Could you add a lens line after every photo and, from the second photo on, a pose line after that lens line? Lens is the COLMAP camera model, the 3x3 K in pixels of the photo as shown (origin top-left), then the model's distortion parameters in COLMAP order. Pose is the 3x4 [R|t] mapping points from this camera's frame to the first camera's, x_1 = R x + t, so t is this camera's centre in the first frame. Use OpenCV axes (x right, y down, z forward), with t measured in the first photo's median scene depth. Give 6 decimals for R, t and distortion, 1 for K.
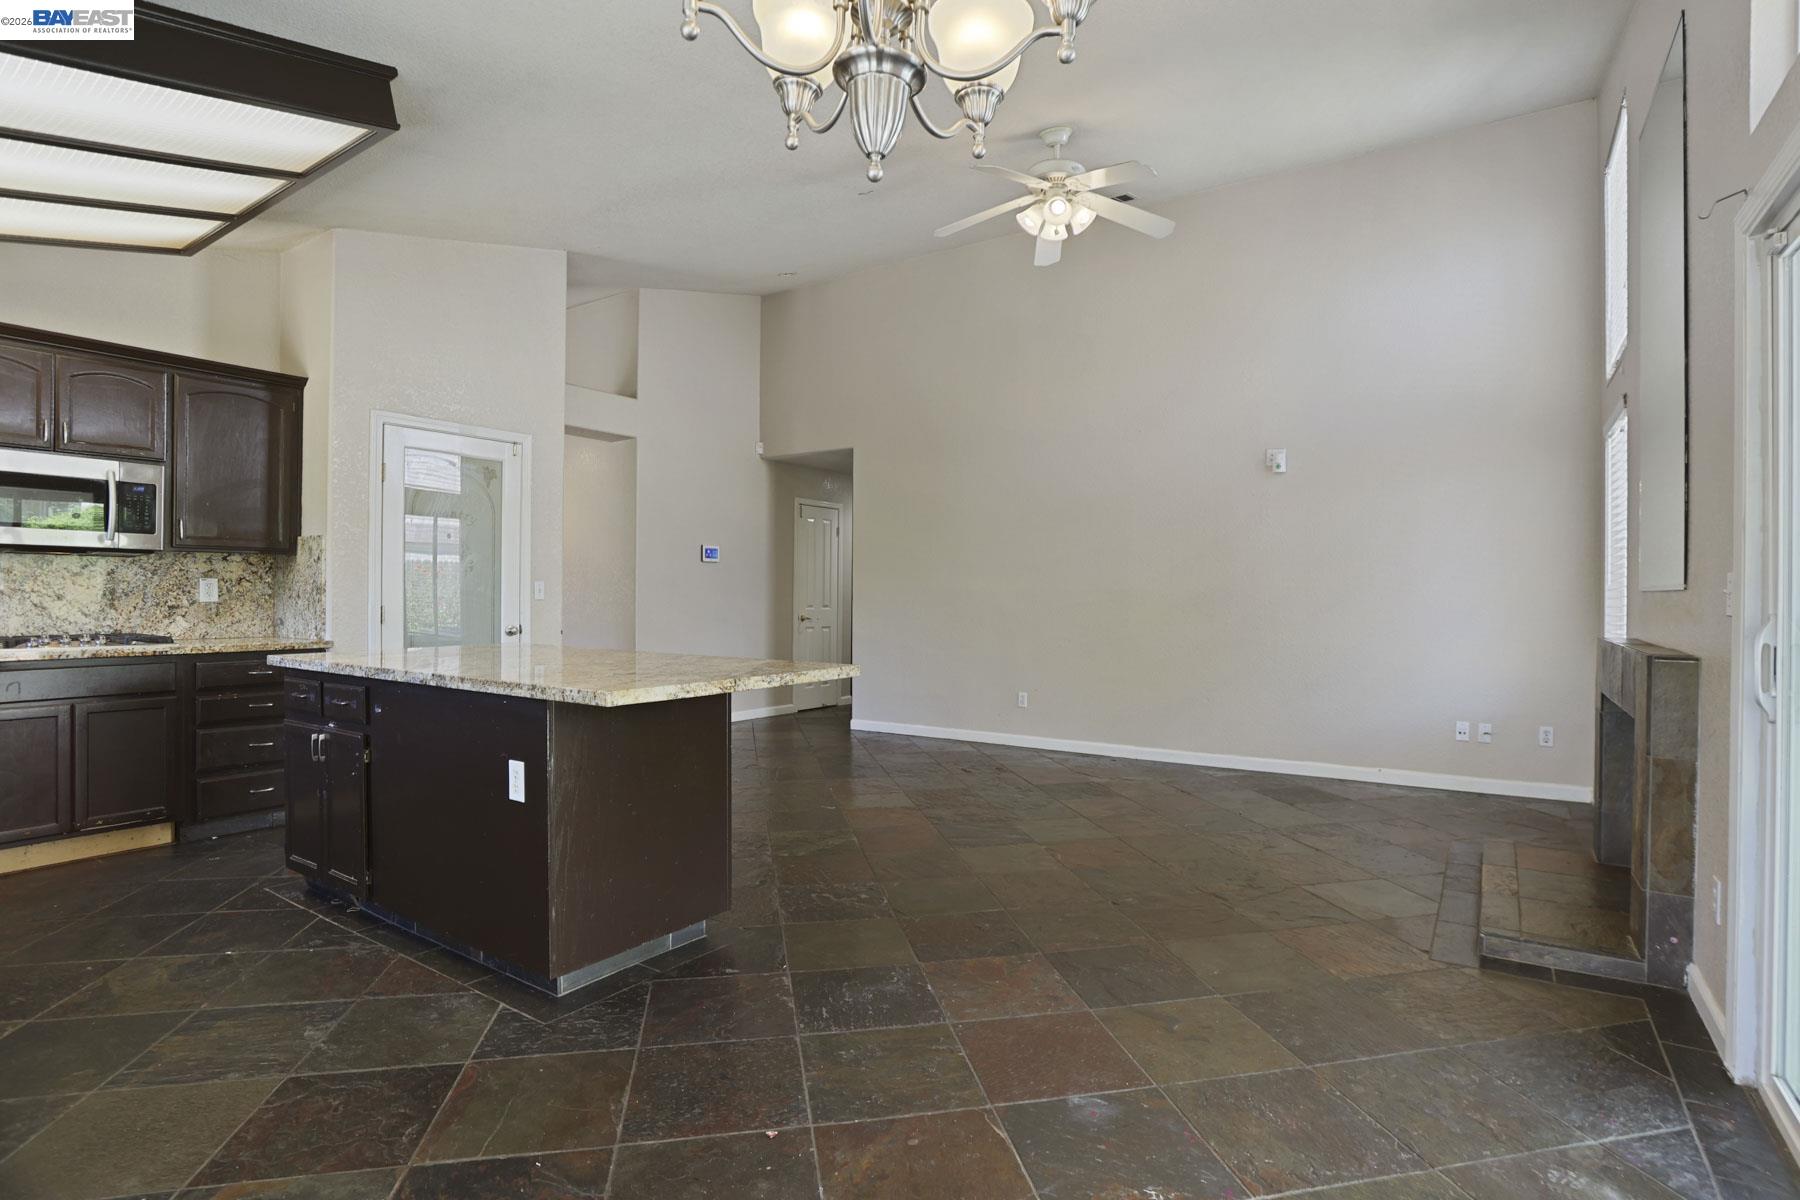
lens RADIAL K [[876.8, 0, 906.3], [0, 876.8, 591.8], [0, 0, 1]] dist [-0.076863, 0.034221]
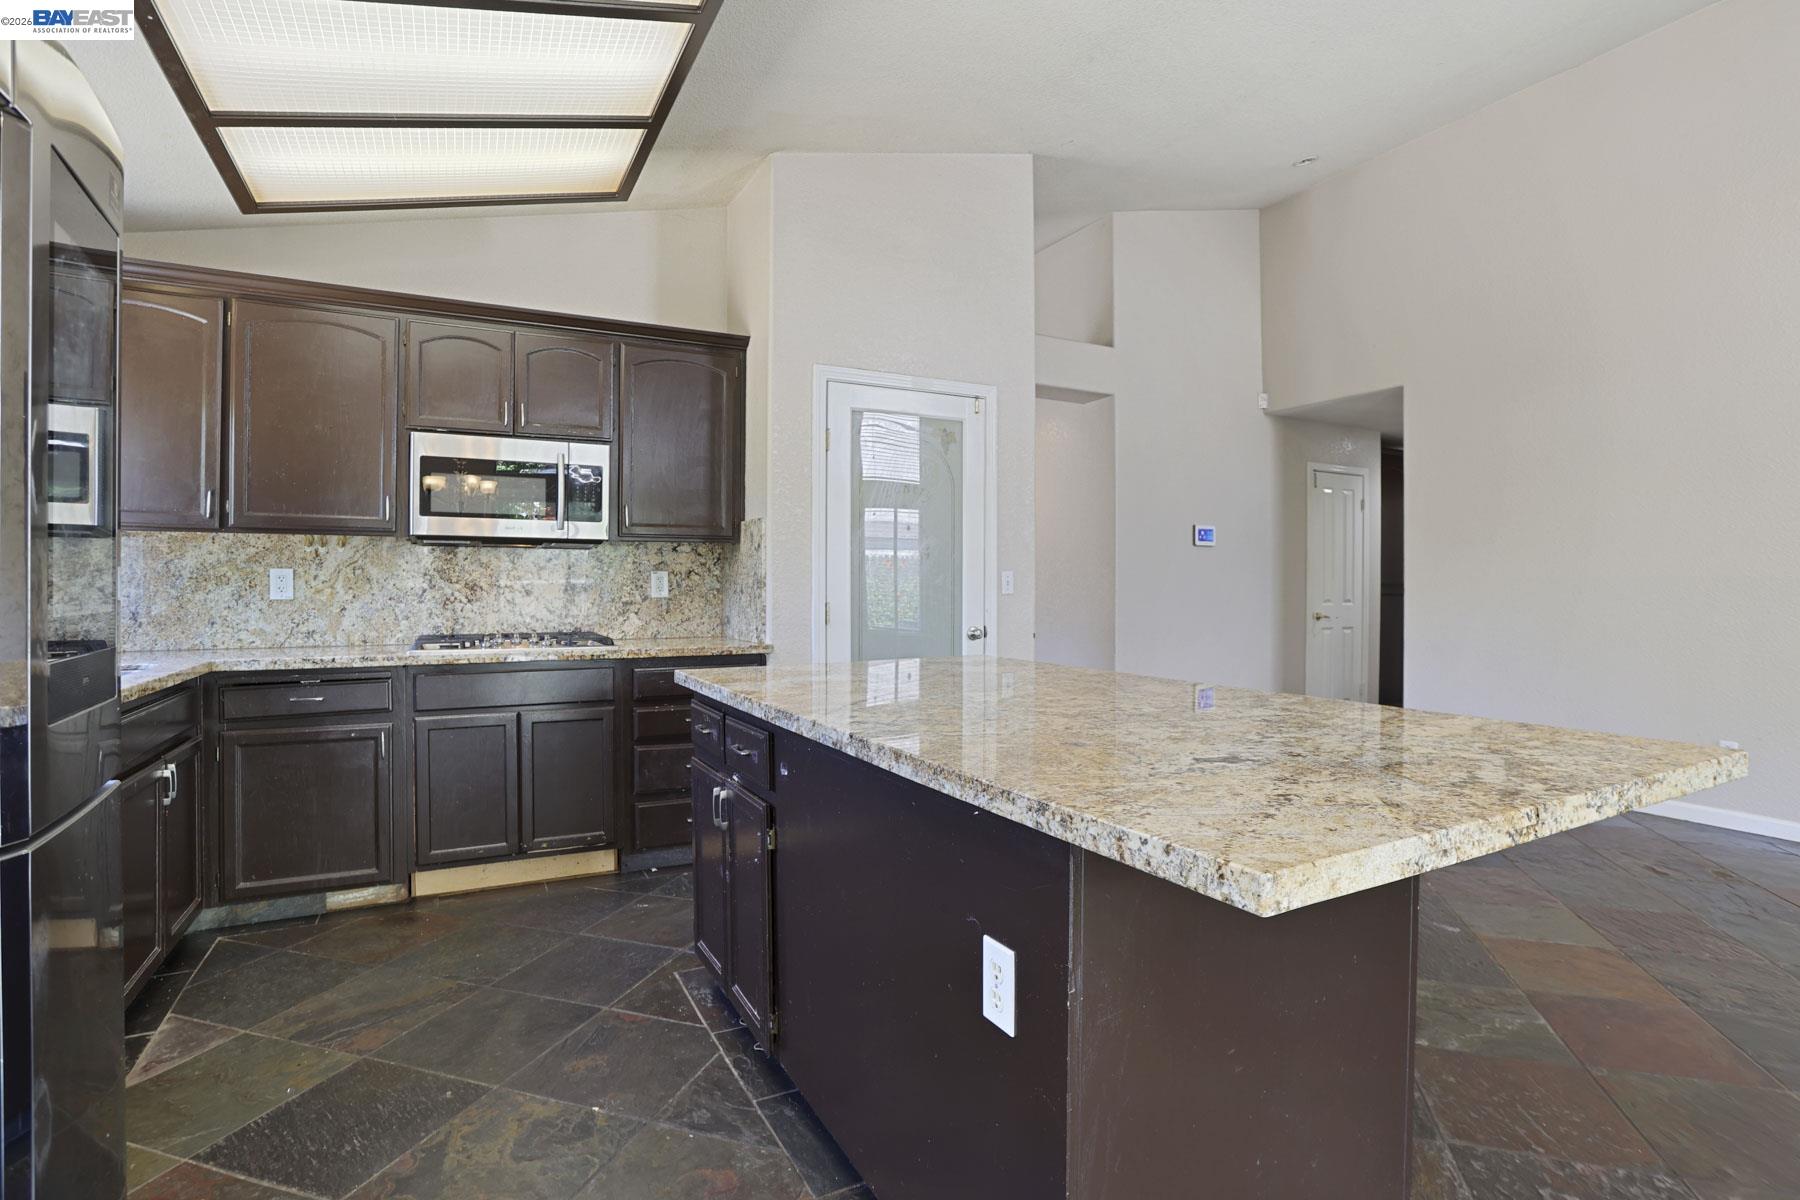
lens RADIAL K [[876.8, 0, 906.3], [0, 876.8, 591.8], [0, 0, 1]] dist [-0.076863, 0.034221]
pose [[0.877405, -0.001726, -0.479748, -0.160104], [0.005816, 0.999958, 0.007040, 0.000924], [0.479716, -0.008967, 0.877378, 0.334560]]
